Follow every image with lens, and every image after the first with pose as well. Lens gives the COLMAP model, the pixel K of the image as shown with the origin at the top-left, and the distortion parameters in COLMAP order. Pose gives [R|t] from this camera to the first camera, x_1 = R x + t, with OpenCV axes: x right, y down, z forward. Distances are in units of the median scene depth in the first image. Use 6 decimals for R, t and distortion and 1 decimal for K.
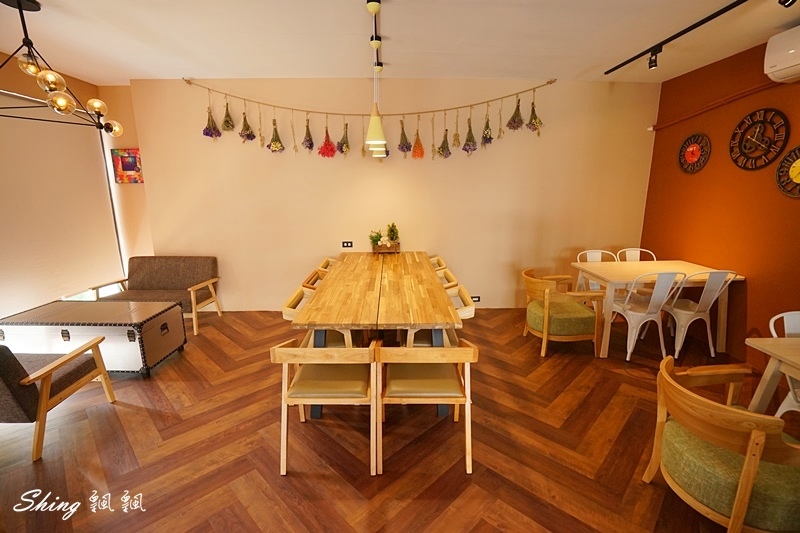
lens RADIAL K [[366.8, 0, 400.0], [0, 366.8, 266.5], [0, 0, 1]] dist [-0.040398, 0.010326]
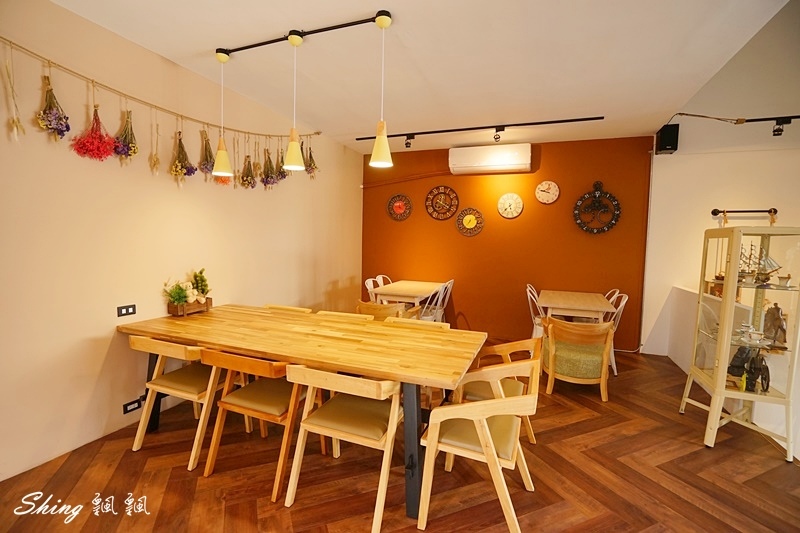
lens RADIAL K [[366.8, 0, 400.0], [0, 366.8, 266.5], [0, 0, 1]] dist [-0.040398, 0.010326]
pose [[0.398356, -0.056707, 0.915476, -0.523909], [0.172495, 0.984910, -0.014051, -0.049348], [-0.900865, 0.163513, 0.402126, 0.390631]]
